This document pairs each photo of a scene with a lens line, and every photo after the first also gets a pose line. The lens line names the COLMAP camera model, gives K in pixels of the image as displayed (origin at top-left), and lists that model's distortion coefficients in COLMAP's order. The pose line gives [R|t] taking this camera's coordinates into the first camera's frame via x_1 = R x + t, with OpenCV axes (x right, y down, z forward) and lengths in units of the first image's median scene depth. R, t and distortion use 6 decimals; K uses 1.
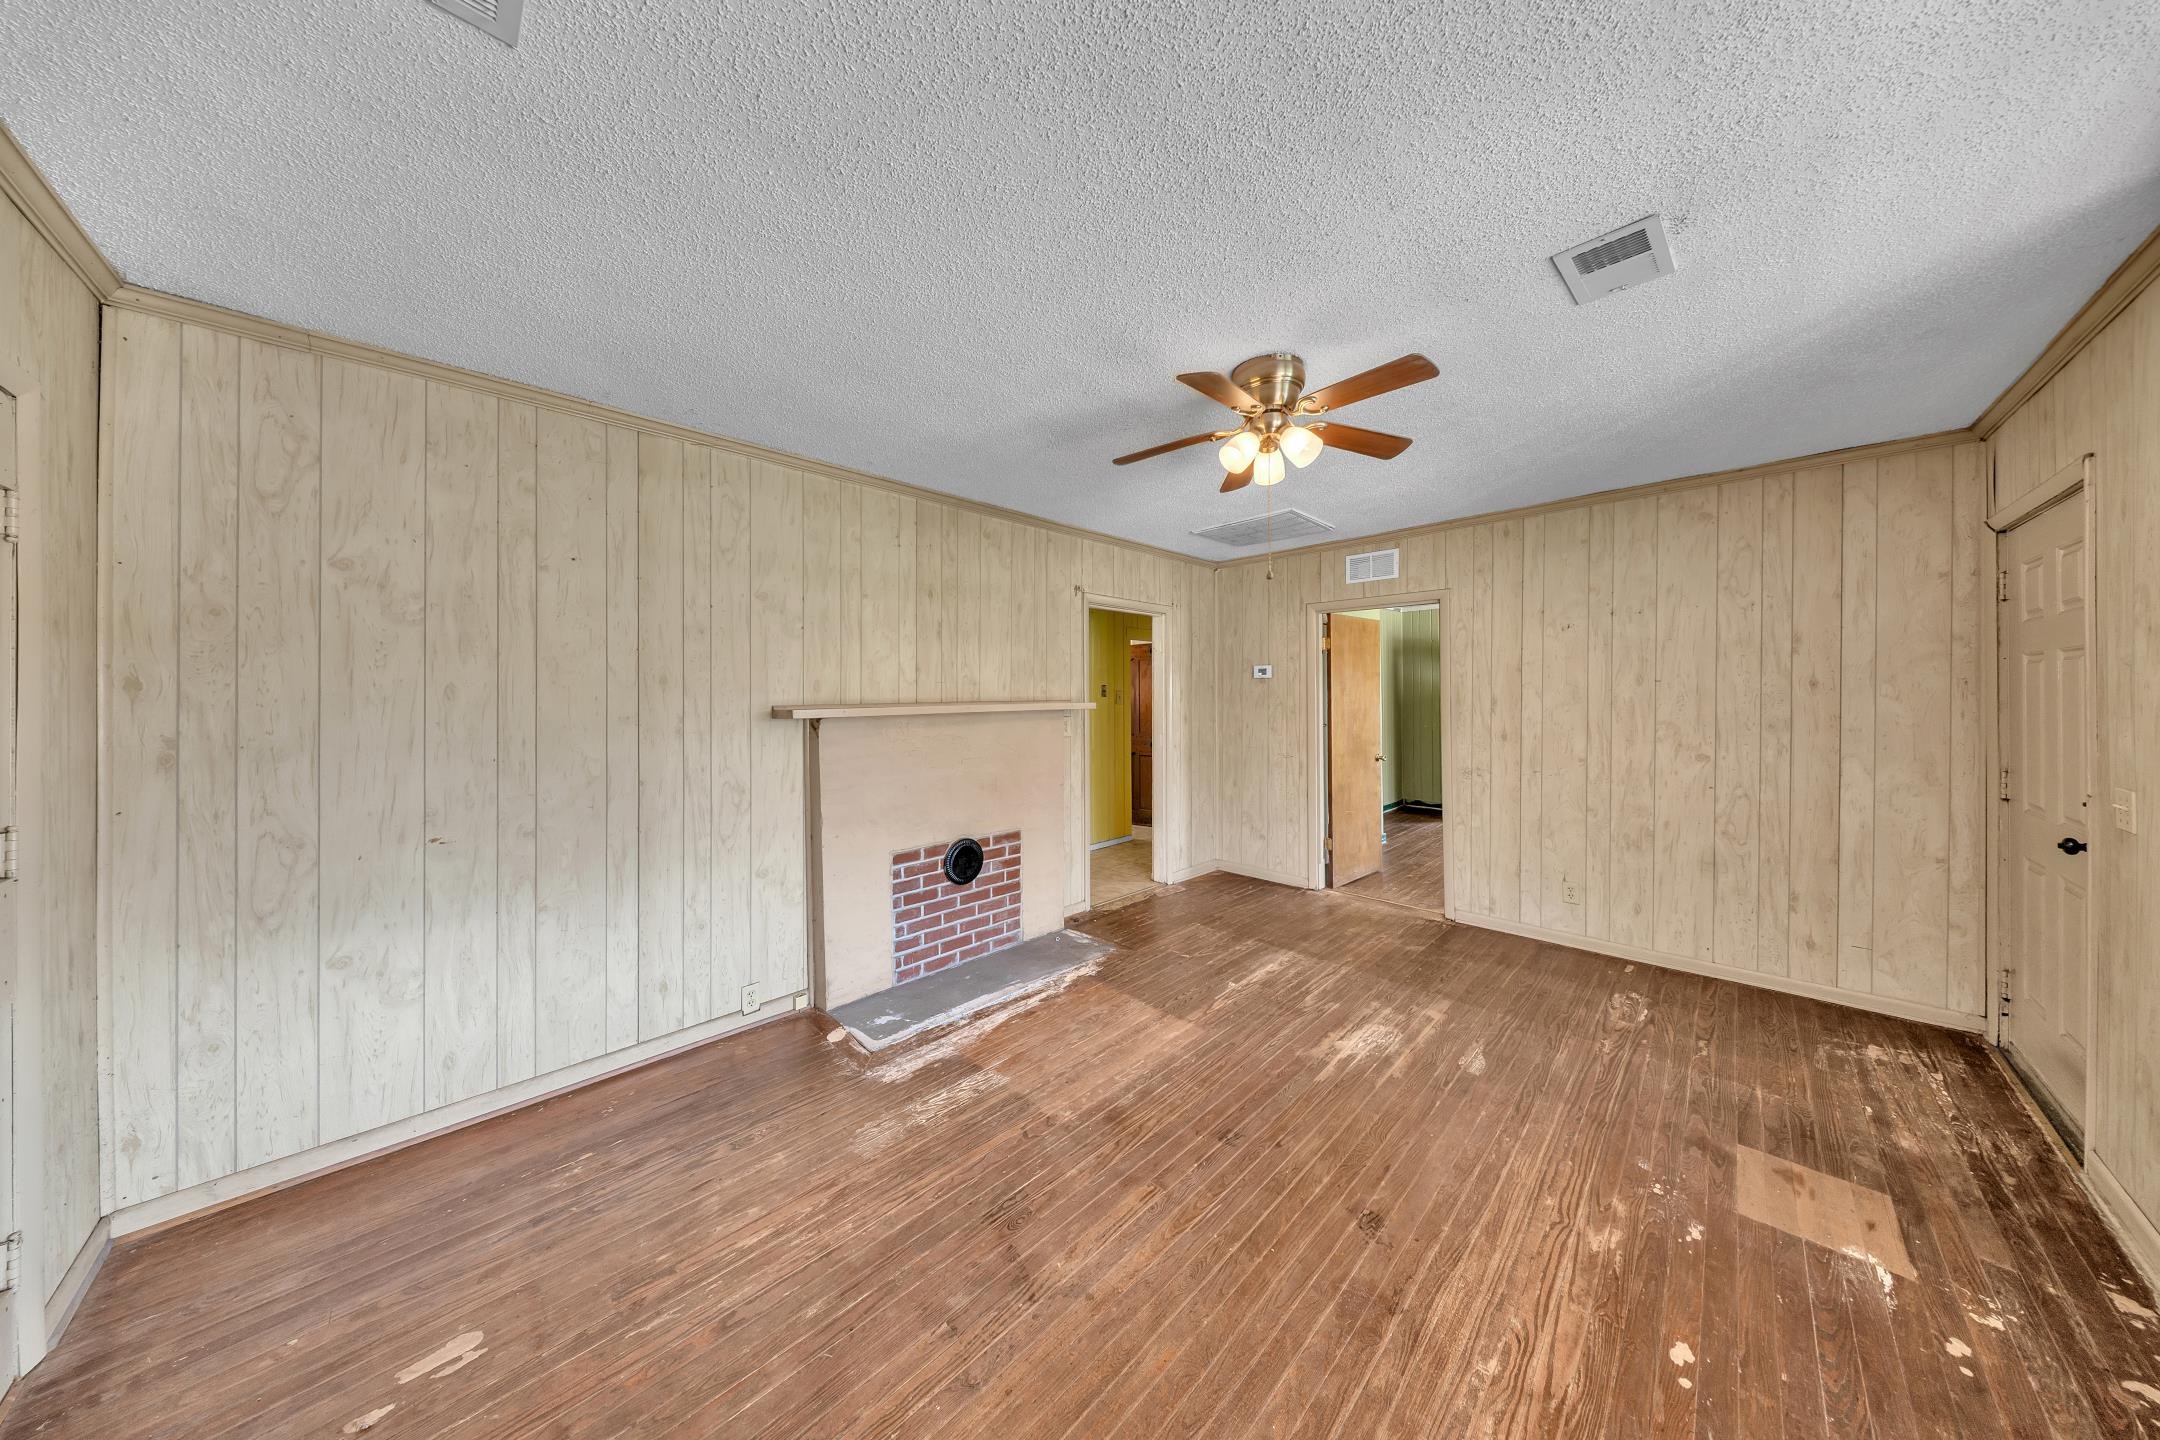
lens RADIAL K [[643.3, 0, 1069.2], [0, 643.3, 692.2], [0, 0, 1]] dist [0.009903, -0.006612]
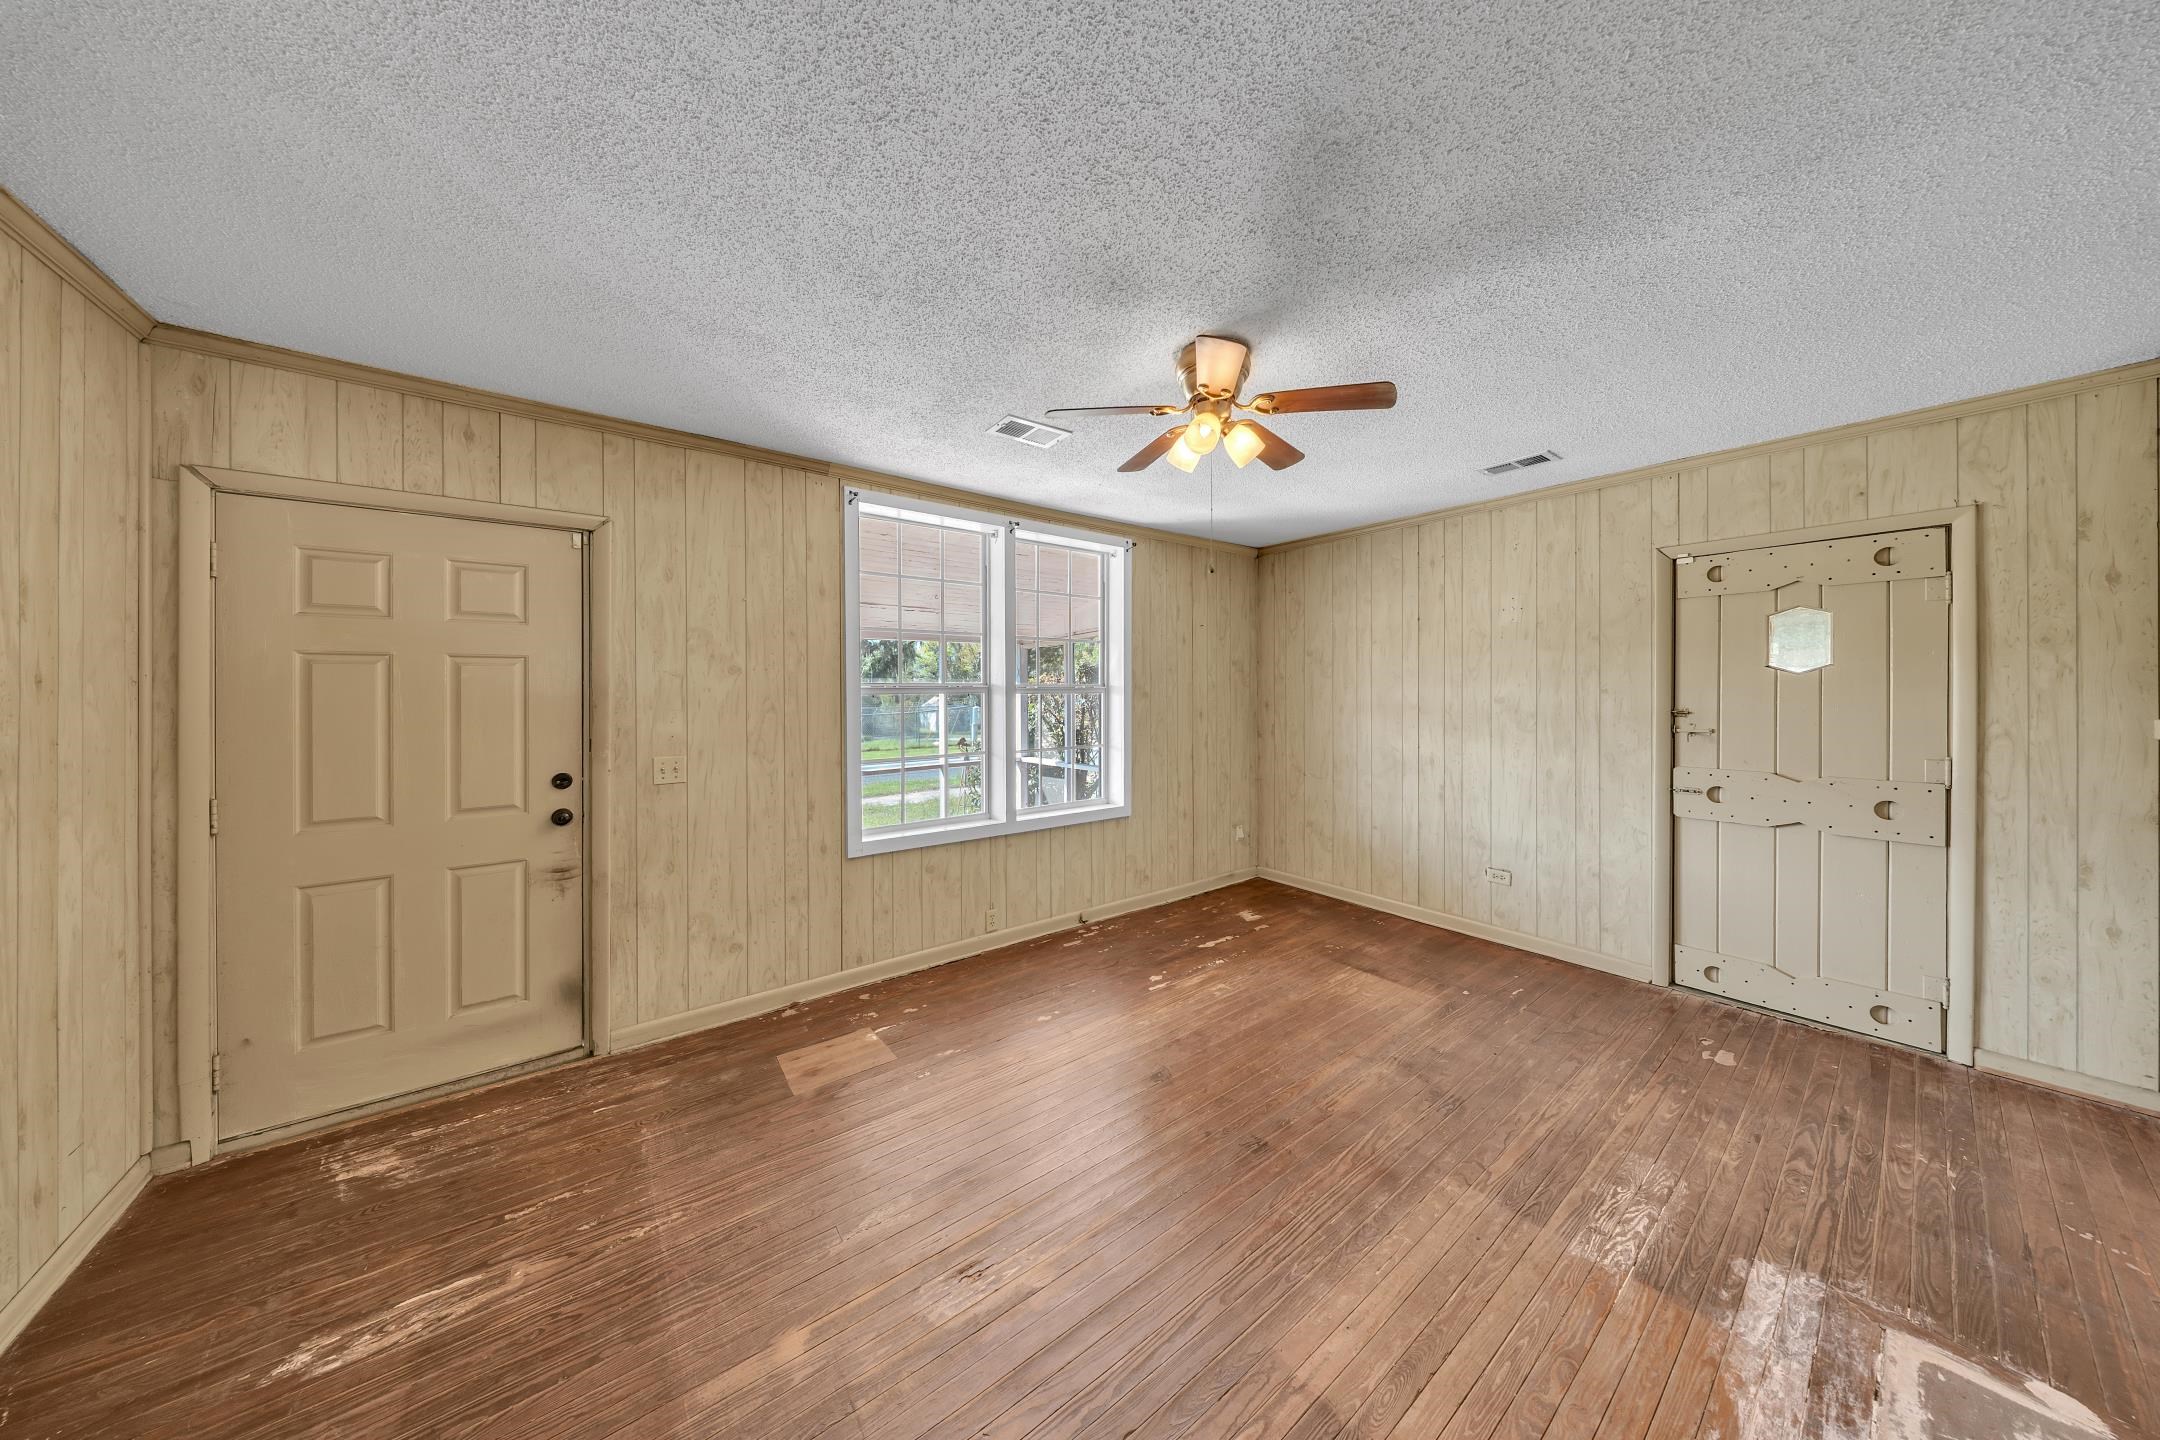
lens RADIAL K [[662.1, 0, 1081.4], [0, 662.1, 692.5], [0, 0, 1]] dist [0.000138, -0.002632]
pose [[-0.993353, 0.007336, 0.114874, 0.294889], [0.007397, 0.999973, 0.000100, 0.001522], [-0.114870, 0.000950, -0.993380, 1.528972]]
